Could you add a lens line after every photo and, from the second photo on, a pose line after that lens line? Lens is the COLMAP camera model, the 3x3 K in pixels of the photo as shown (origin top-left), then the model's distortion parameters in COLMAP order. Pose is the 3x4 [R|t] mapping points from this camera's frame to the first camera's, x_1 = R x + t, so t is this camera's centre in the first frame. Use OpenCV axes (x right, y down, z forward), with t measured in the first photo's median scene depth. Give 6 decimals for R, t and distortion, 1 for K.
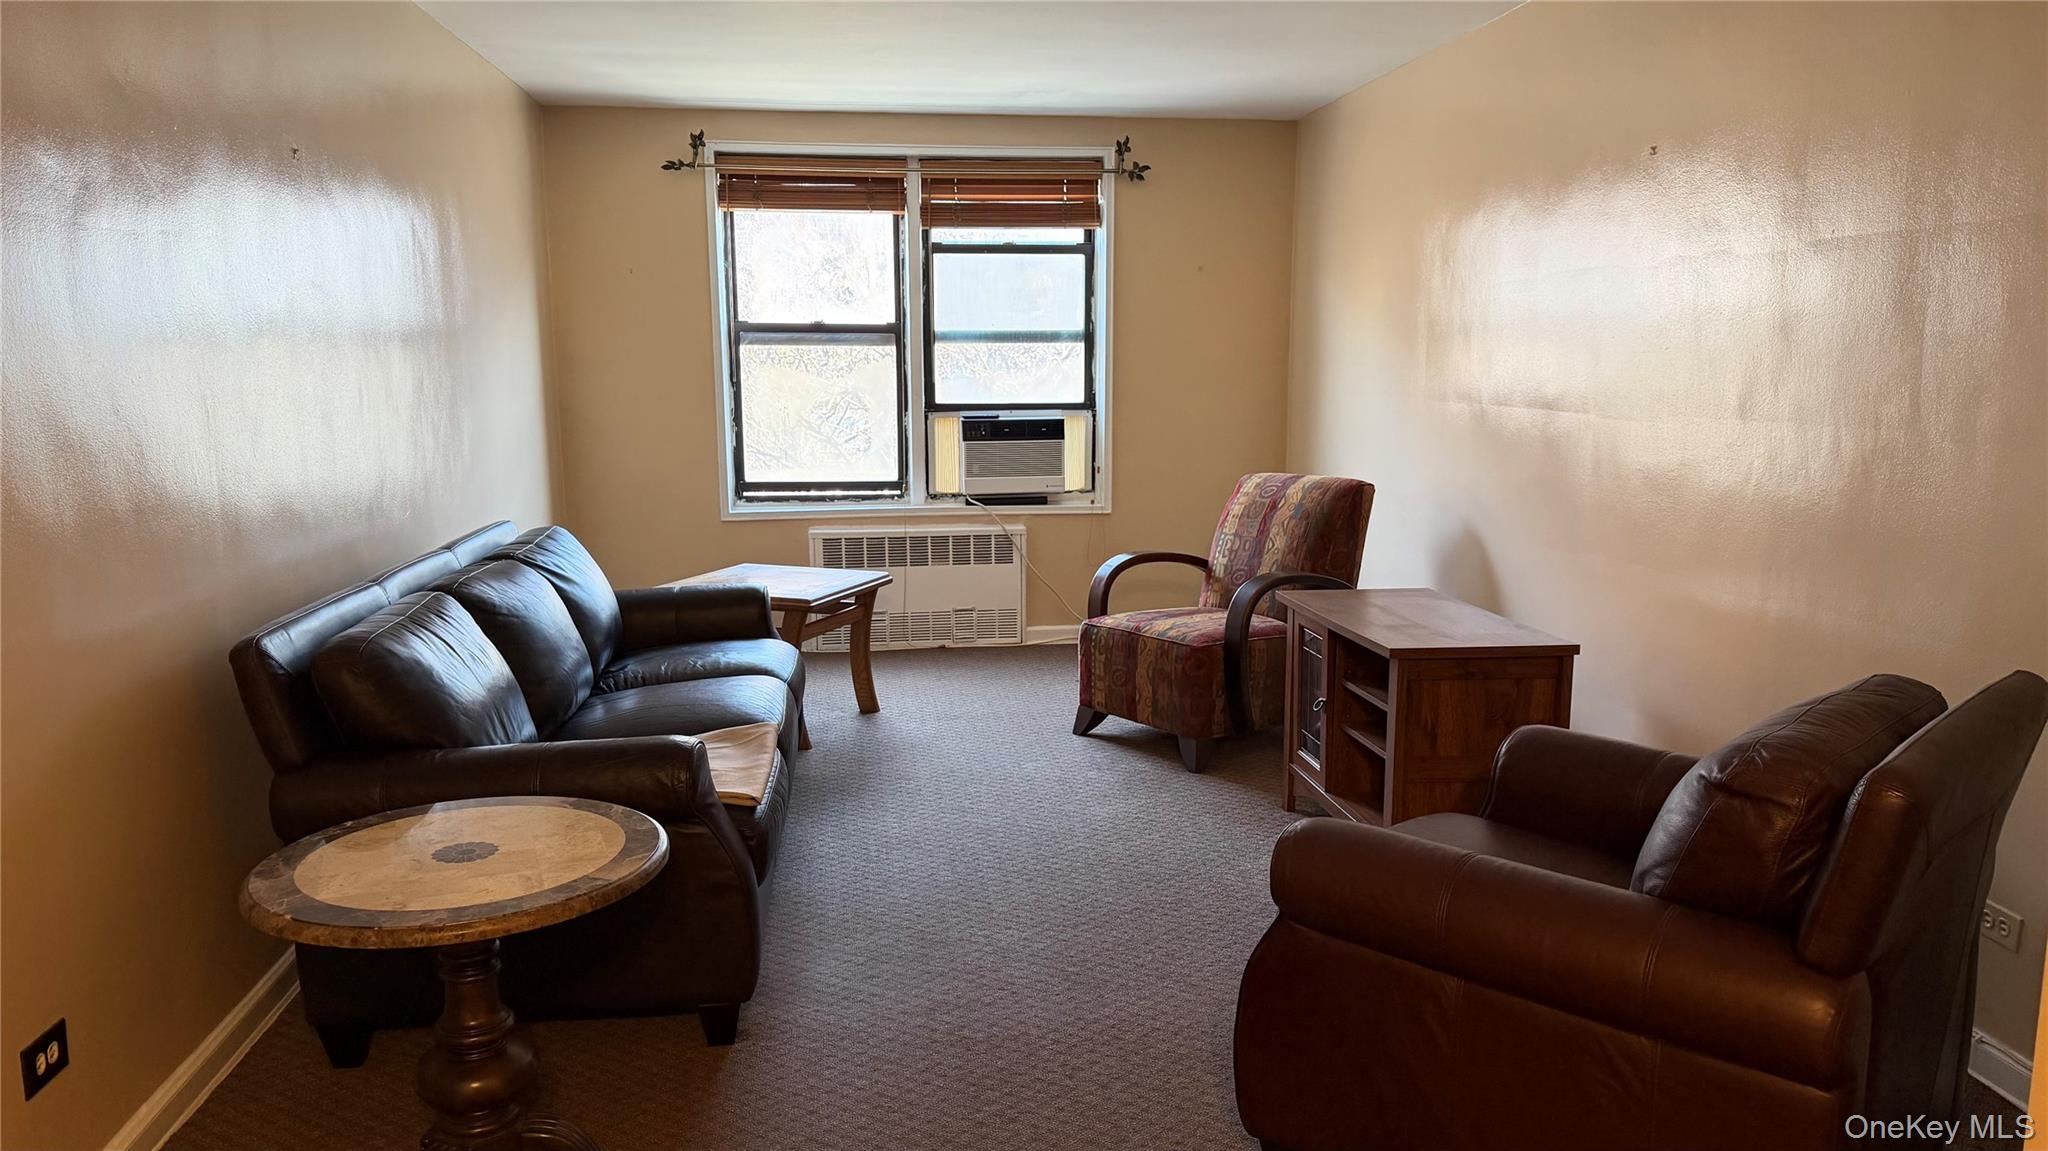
lens RADIAL K [[1442.0, 0, 1024.8], [0, 1442.0, 571.7], [0, 0, 1]] dist [0.050723, -0.008526]
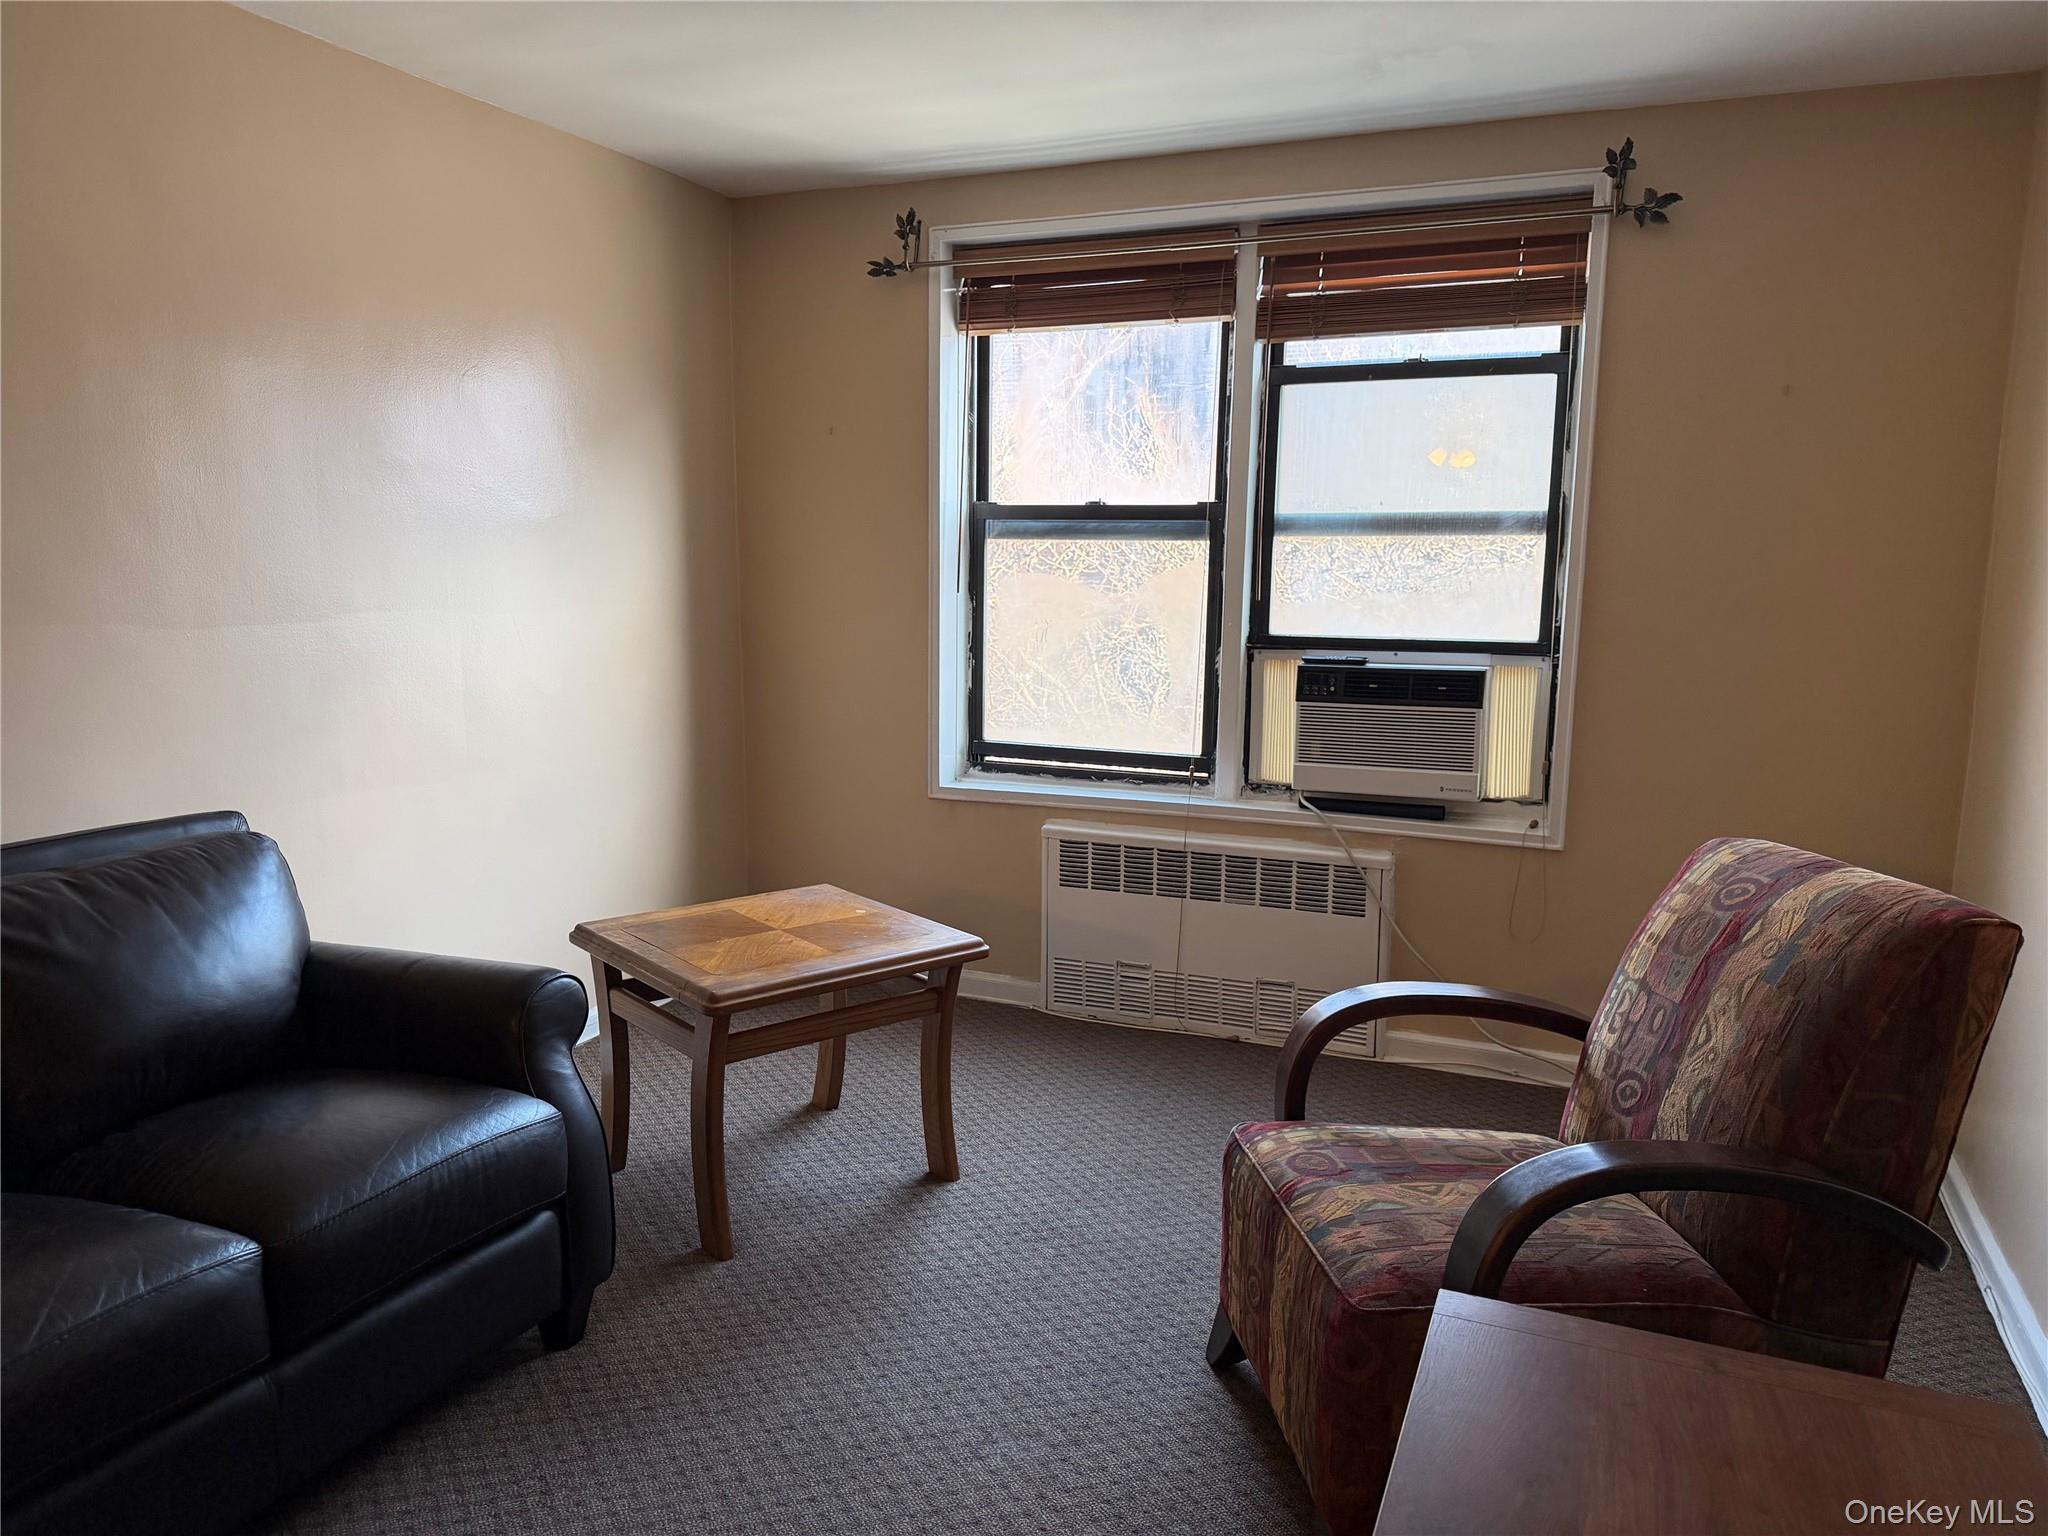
lens RADIAL K [[1440.0, 0, 1007.9], [0, 1440.0, 783.8], [0, 0, 1]] dist [0.021244, -0.045957]
pose [[0.857405, 0.091784, -0.506391, 0.157149], [-0.086802, 0.995662, 0.033496, -0.066080], [0.507269, 0.015236, 0.861653, 0.432249]]
